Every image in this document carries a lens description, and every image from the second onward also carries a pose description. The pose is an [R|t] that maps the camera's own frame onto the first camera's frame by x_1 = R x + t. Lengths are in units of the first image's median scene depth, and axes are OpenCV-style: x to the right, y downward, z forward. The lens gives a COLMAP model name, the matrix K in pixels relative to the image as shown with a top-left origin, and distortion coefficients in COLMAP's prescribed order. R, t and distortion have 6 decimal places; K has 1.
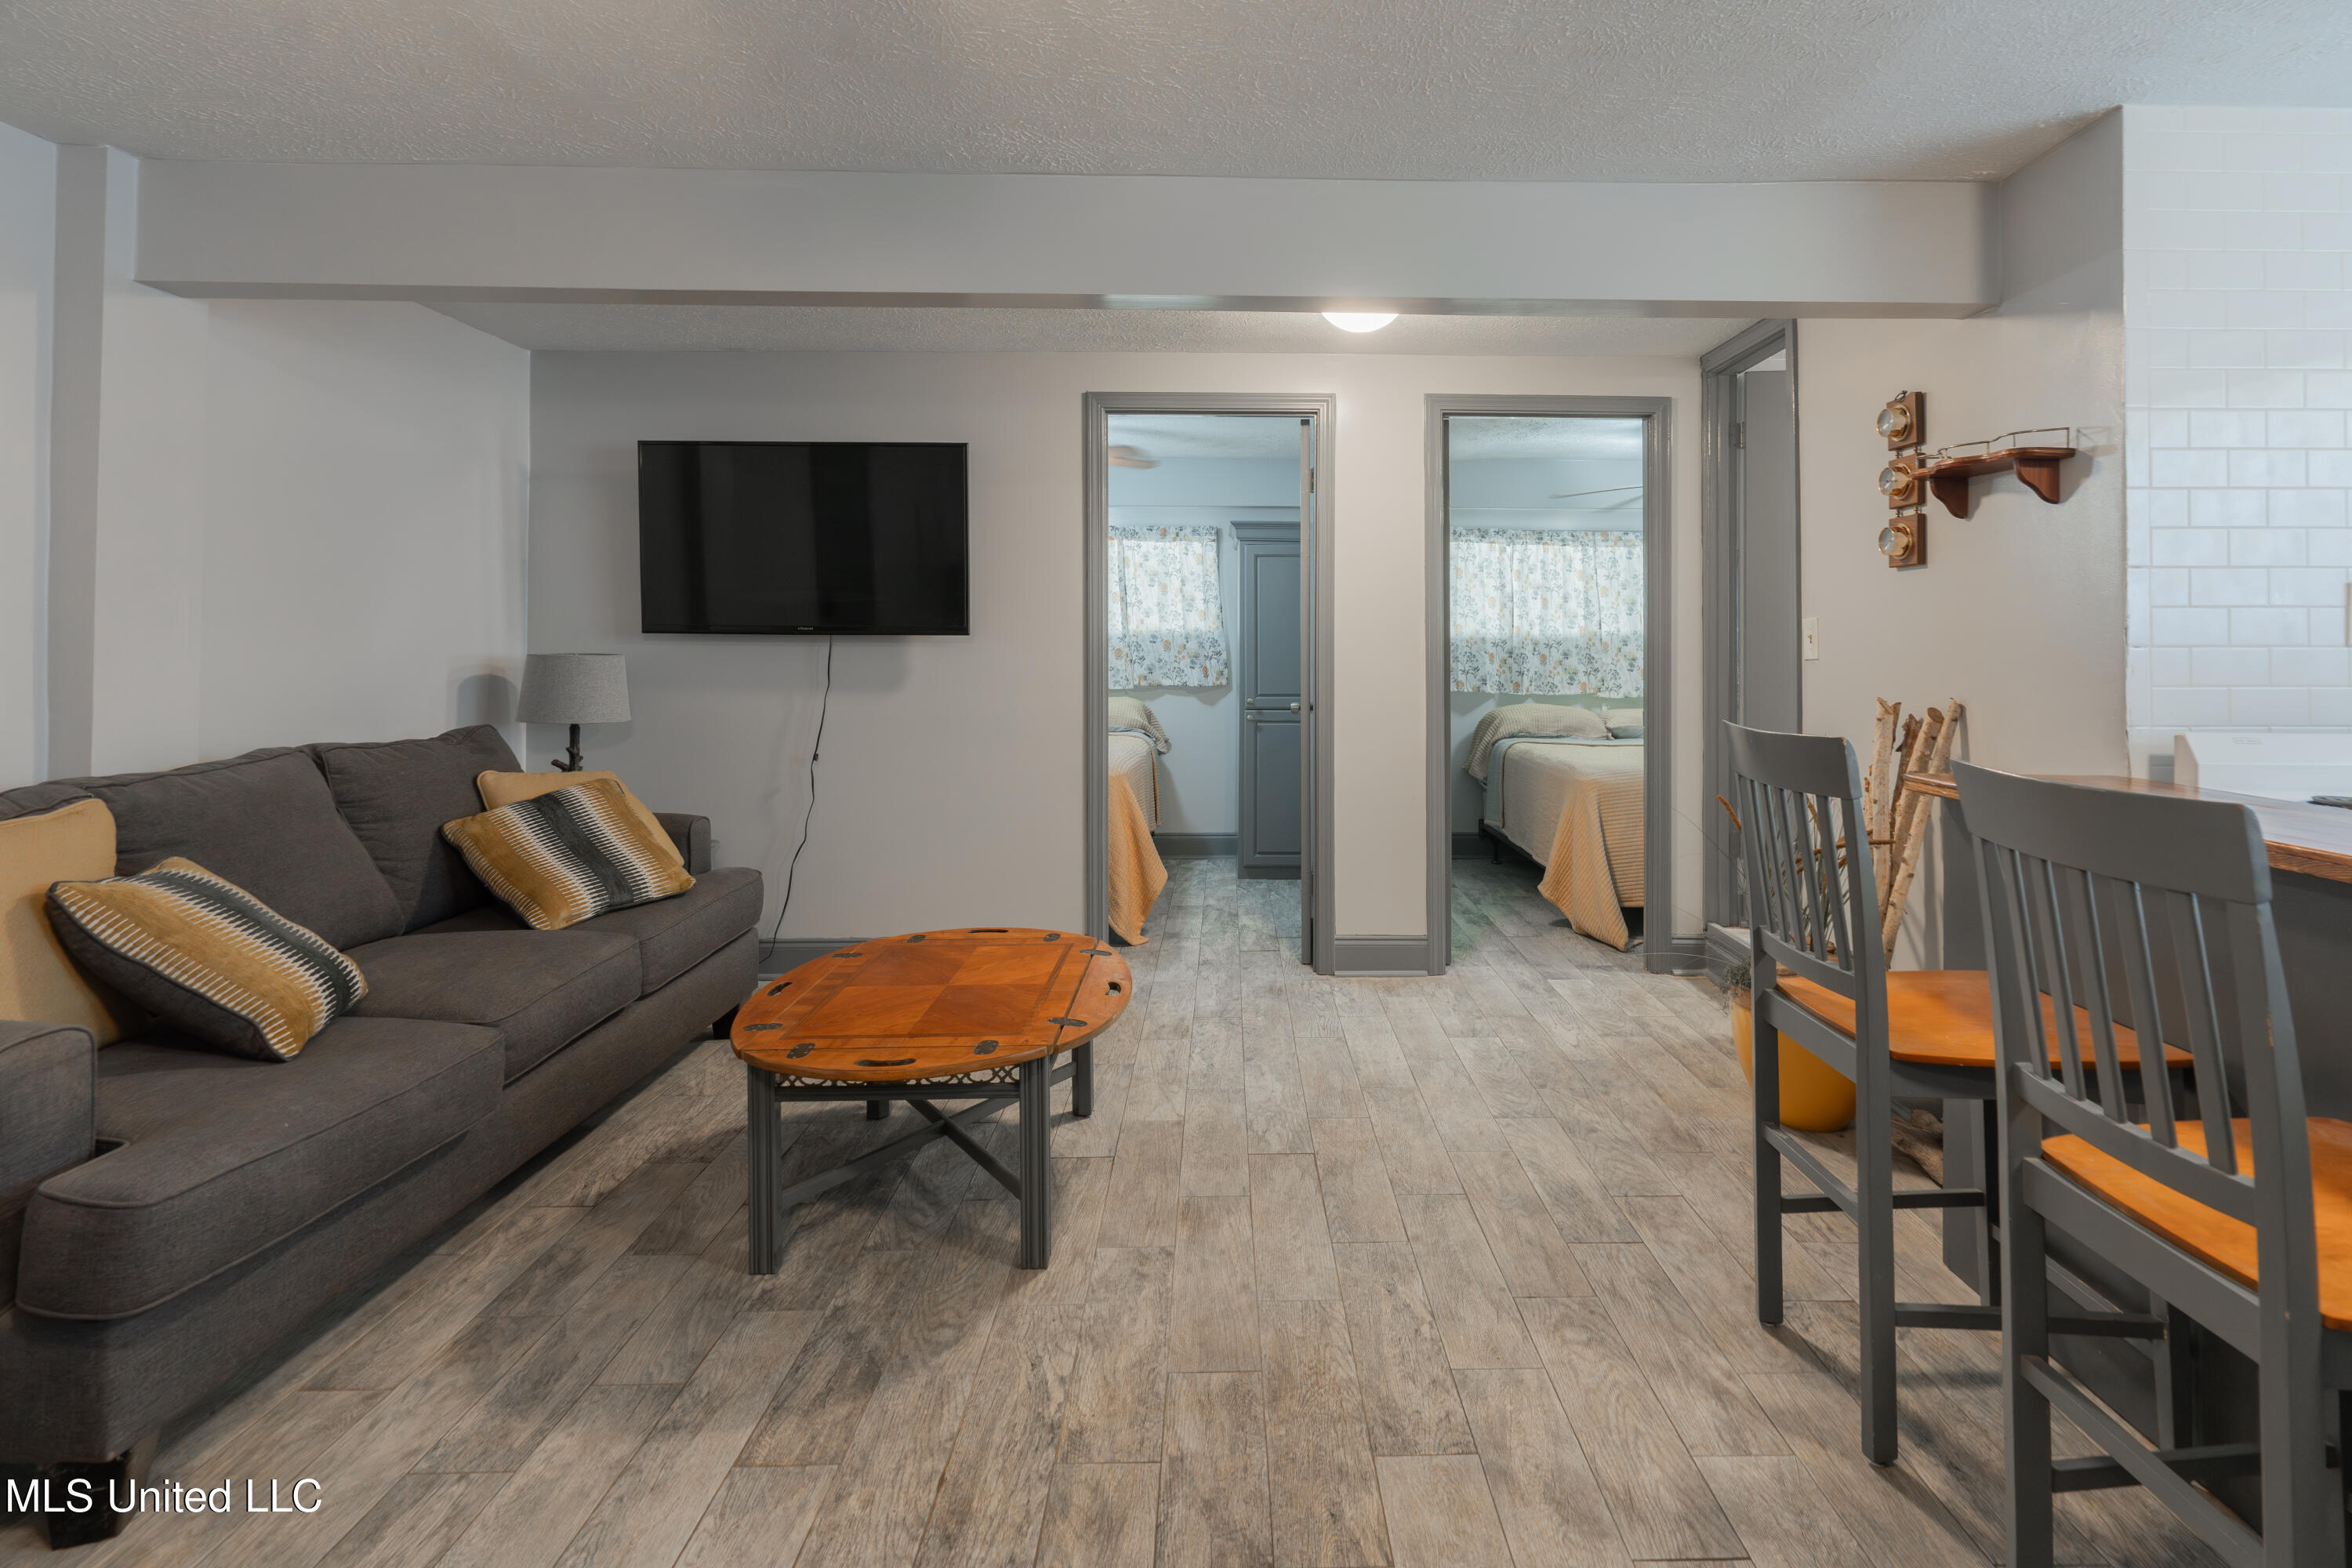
lens RADIAL K [[1162.9, 0, 1269.2], [0, 1162.9, 637.2], [0, 0, 1]] dist [-0.000525, 0.001442]
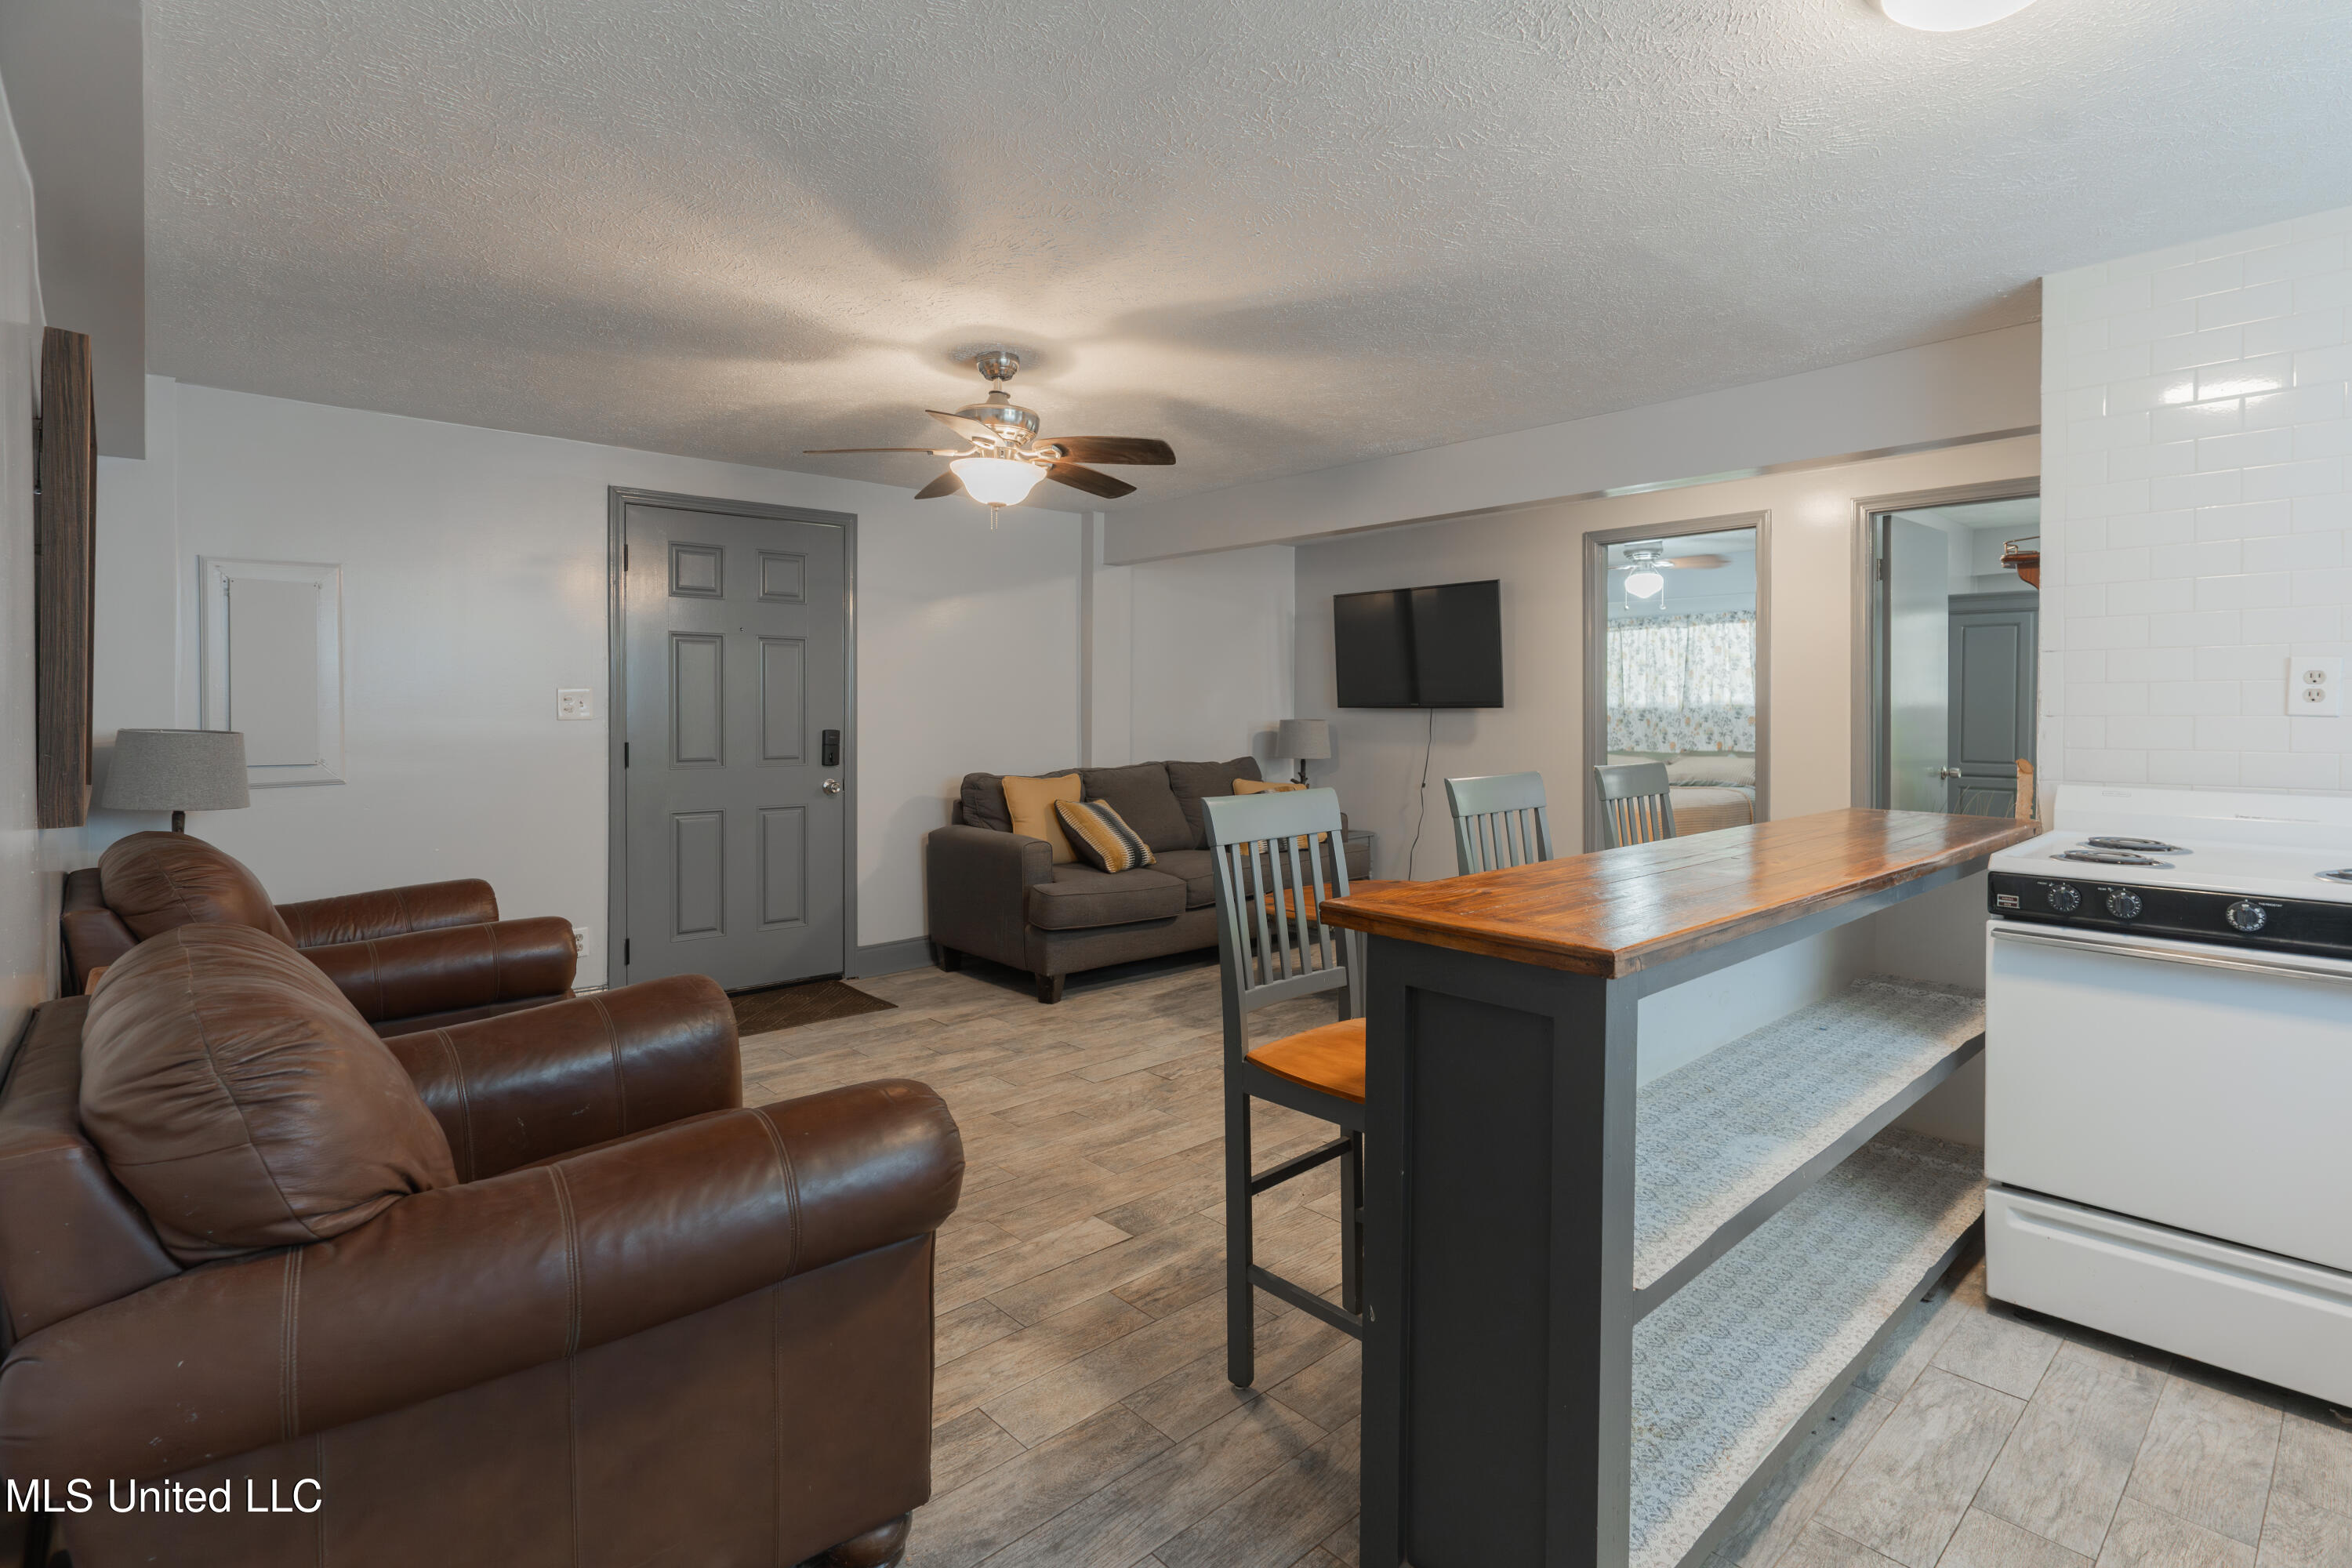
lens RADIAL K [[1162.9, 0, 1189.0], [0, 1162.9, 729.4], [0, 0, 1]] dist [-0.000525, 0.001442]
pose [[0.650108, 0.009274, -0.759785, 1.149881], [0.008871, 0.999765, 0.019794, -0.013298], [0.759790, -0.019609, 0.649873, -0.519559]]
